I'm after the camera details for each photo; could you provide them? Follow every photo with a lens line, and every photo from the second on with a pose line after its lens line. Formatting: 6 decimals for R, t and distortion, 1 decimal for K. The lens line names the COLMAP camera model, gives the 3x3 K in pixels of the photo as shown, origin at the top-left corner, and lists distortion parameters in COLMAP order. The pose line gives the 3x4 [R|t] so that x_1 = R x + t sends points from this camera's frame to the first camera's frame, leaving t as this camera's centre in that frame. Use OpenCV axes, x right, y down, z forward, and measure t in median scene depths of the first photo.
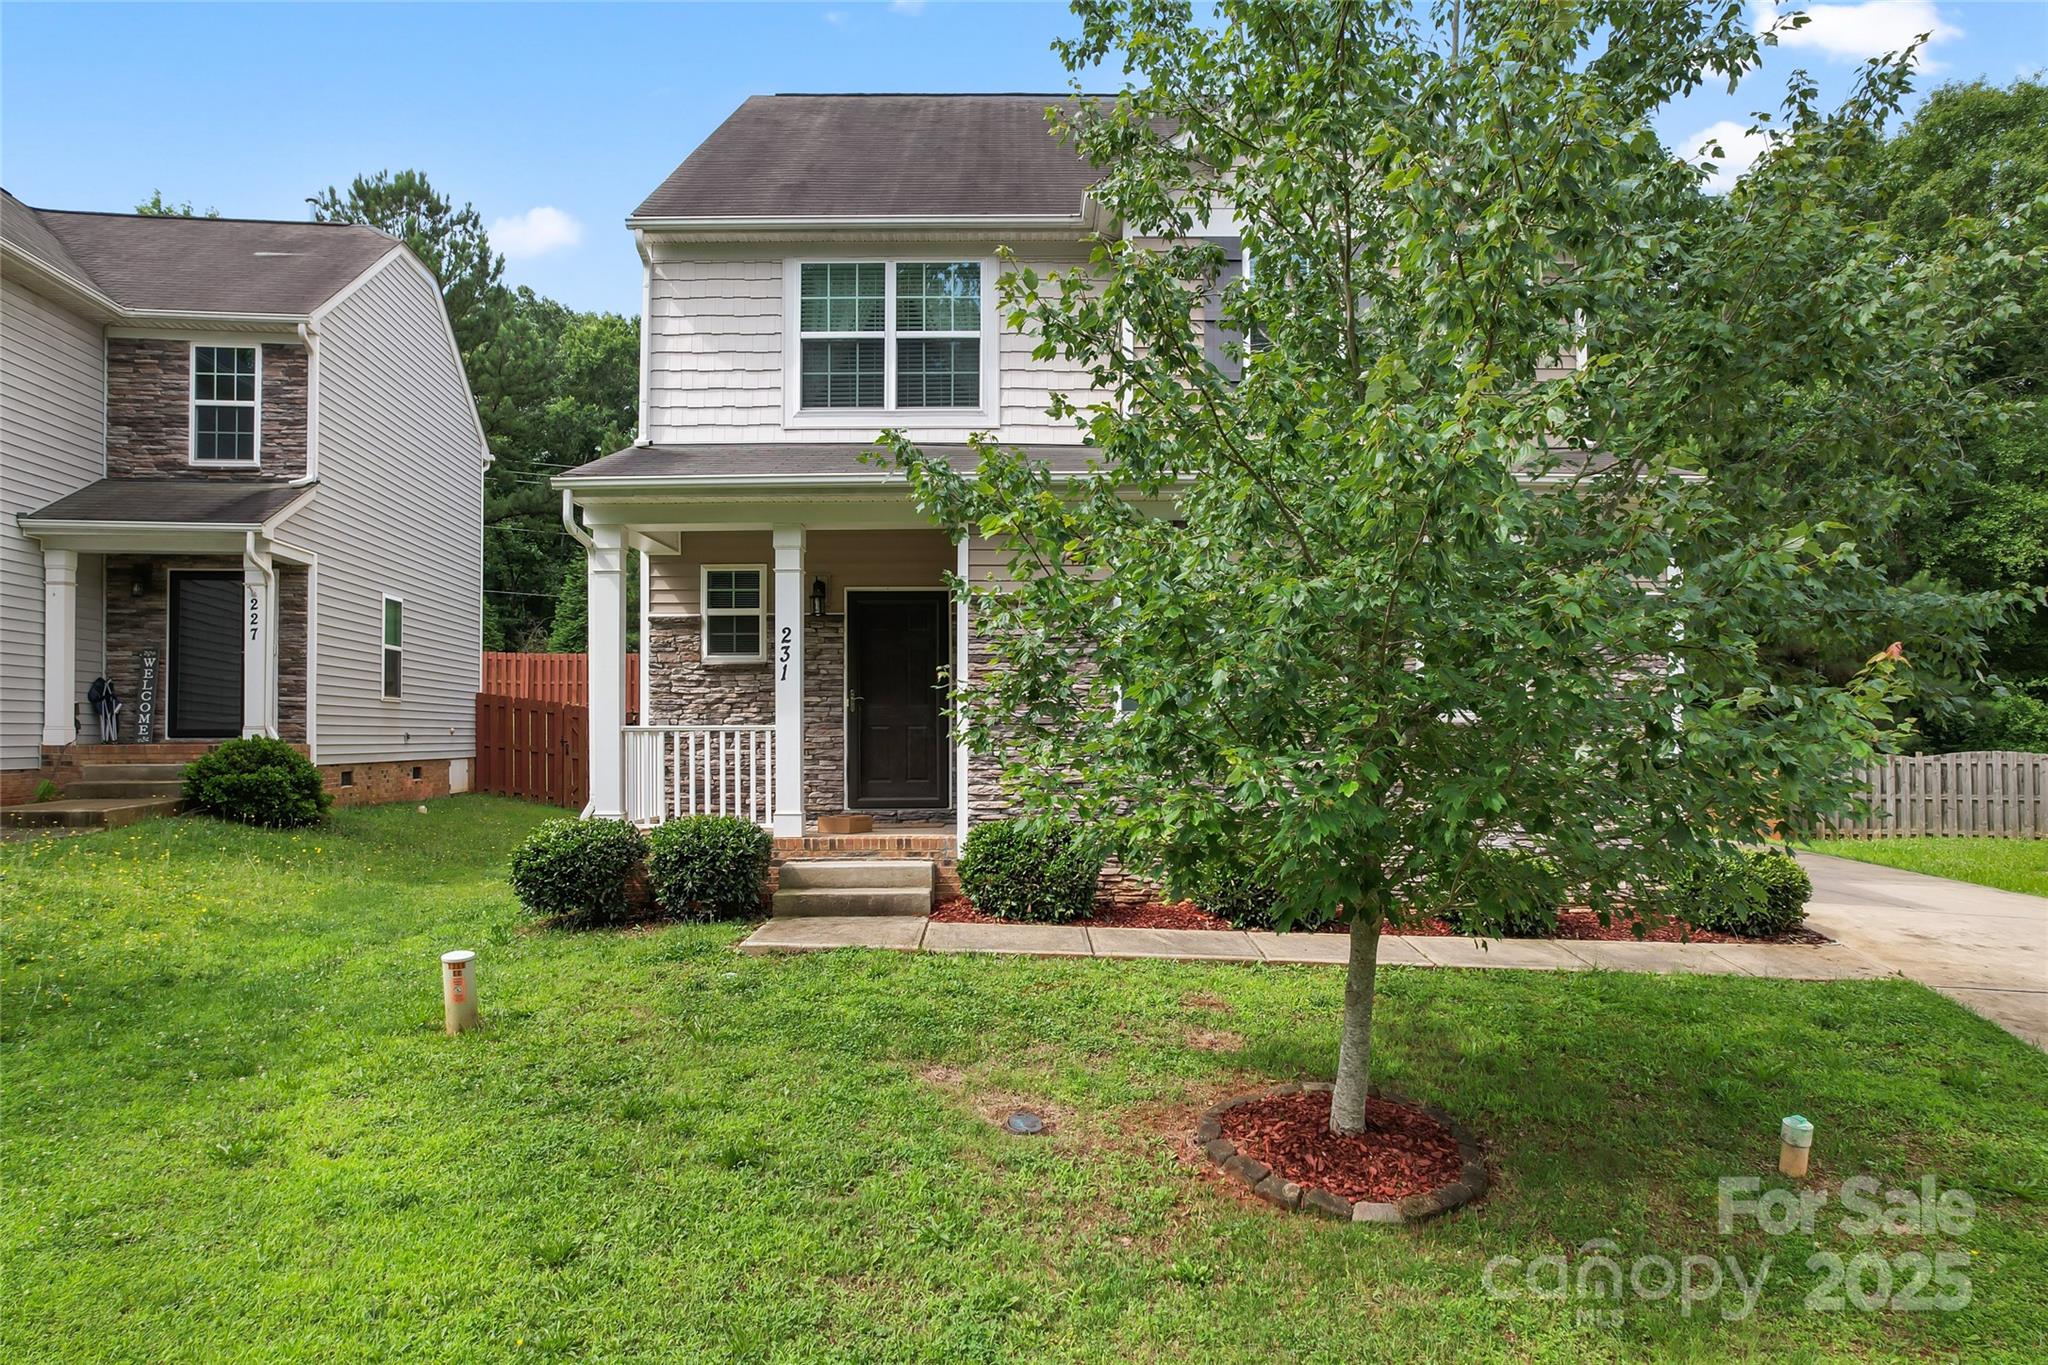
lens RADIAL K [[1280.4, 0, 1024.0], [0, 1280.4, 682.5], [0, 0, 1]] dist [-0.001515, 0.000305]
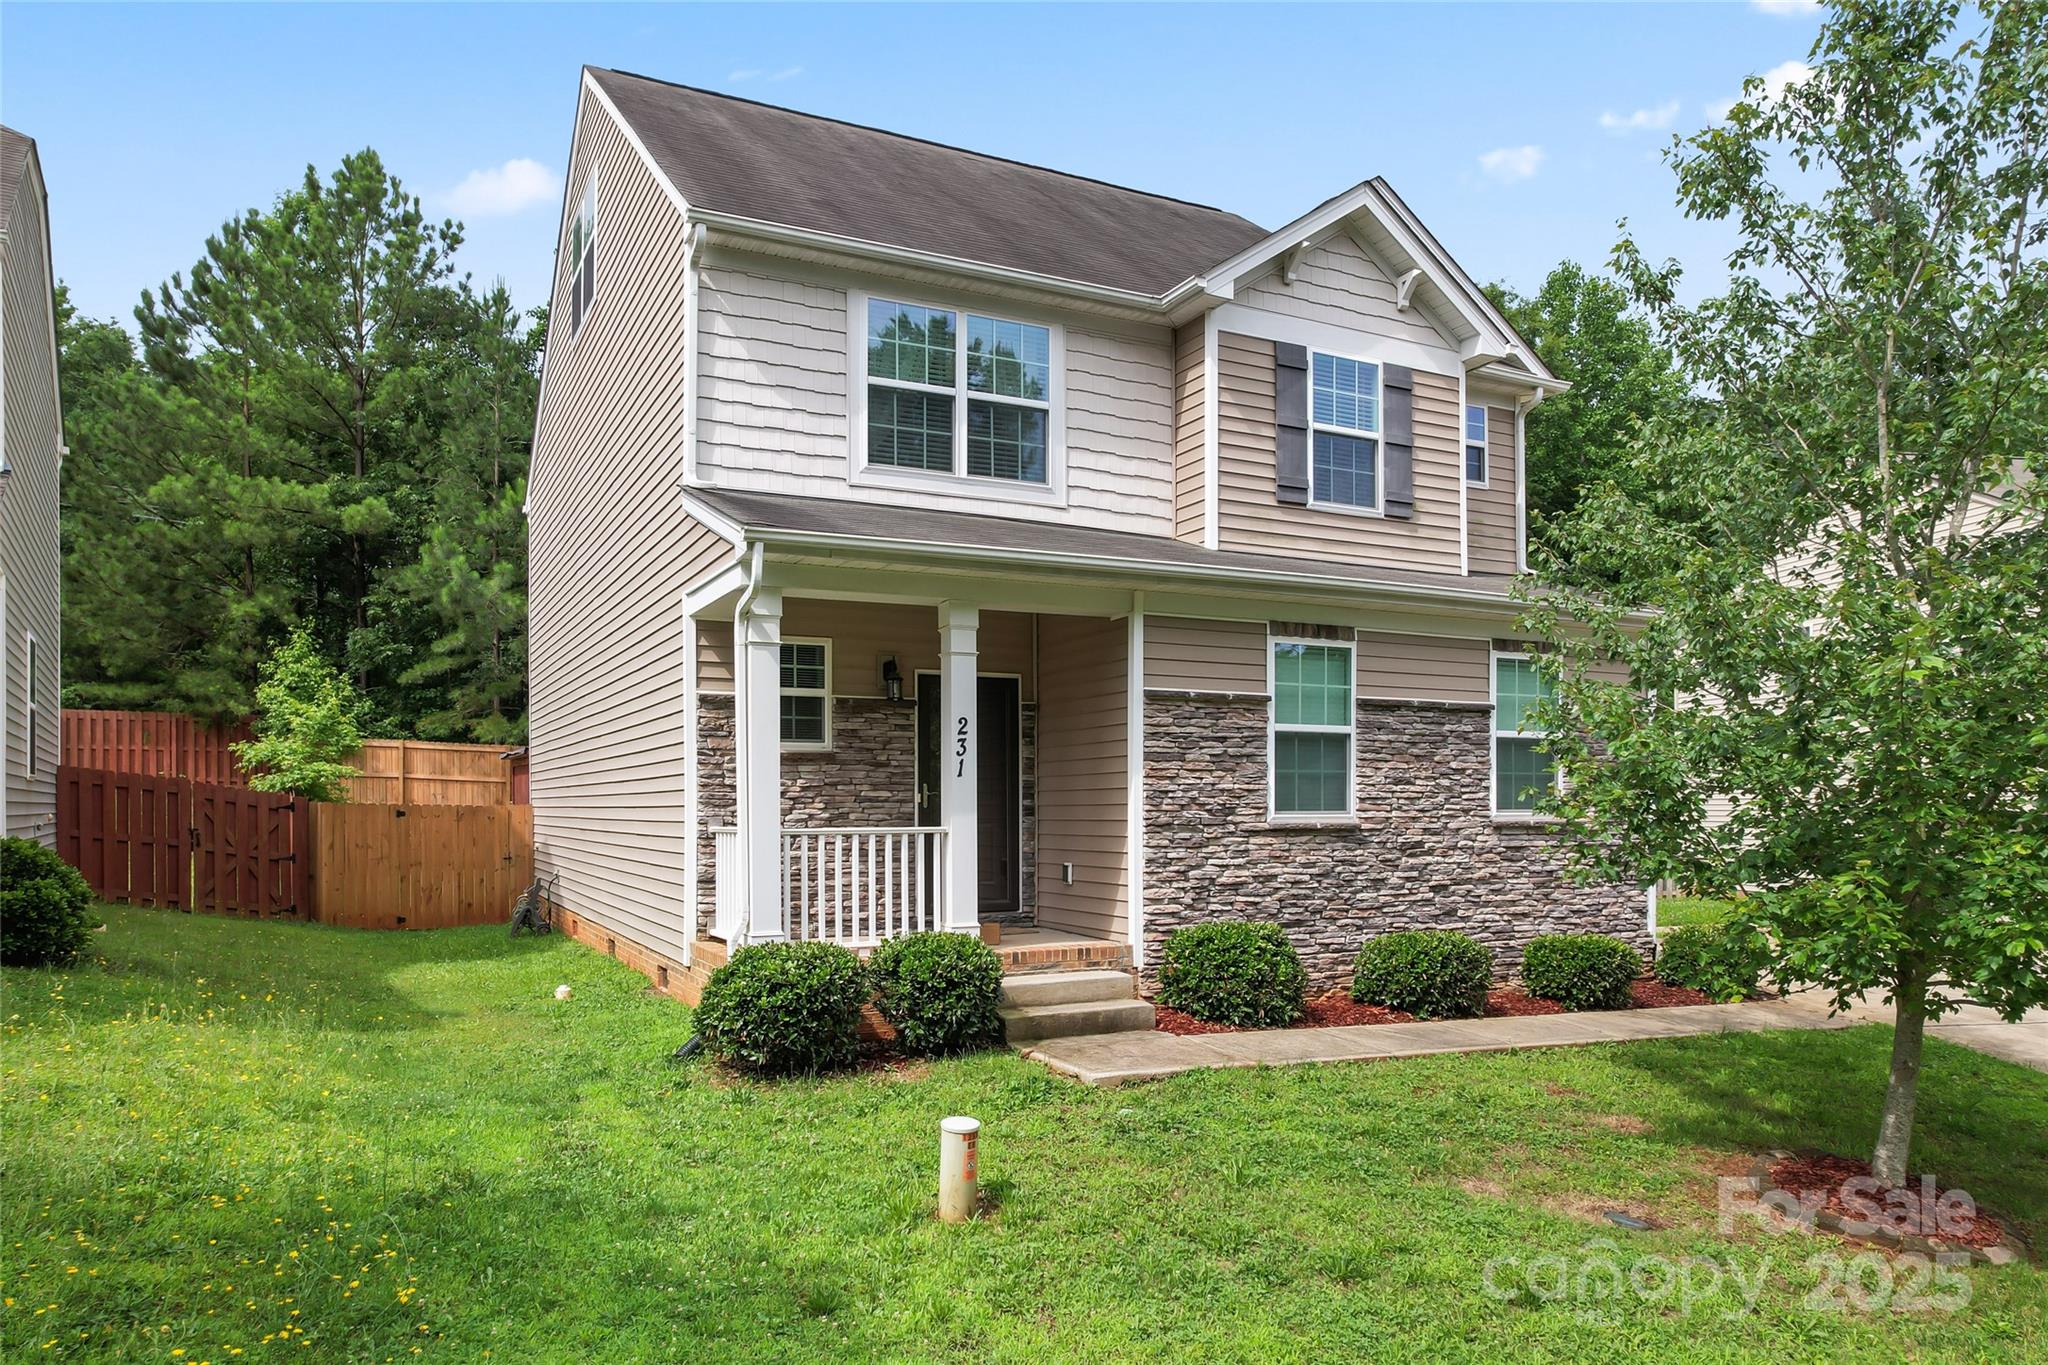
lens RADIAL K [[1329.3, 0, 1024.4], [0, 1329.3, 776.2], [0, 0, 1]] dist [-0.001376, -0.000537]
pose [[0.897006, 0.010596, 0.441891, -0.479690], [-0.019711, 0.999677, 0.016041, -0.015714], [-0.441578, -0.023099, 0.896925, 0.127405]]
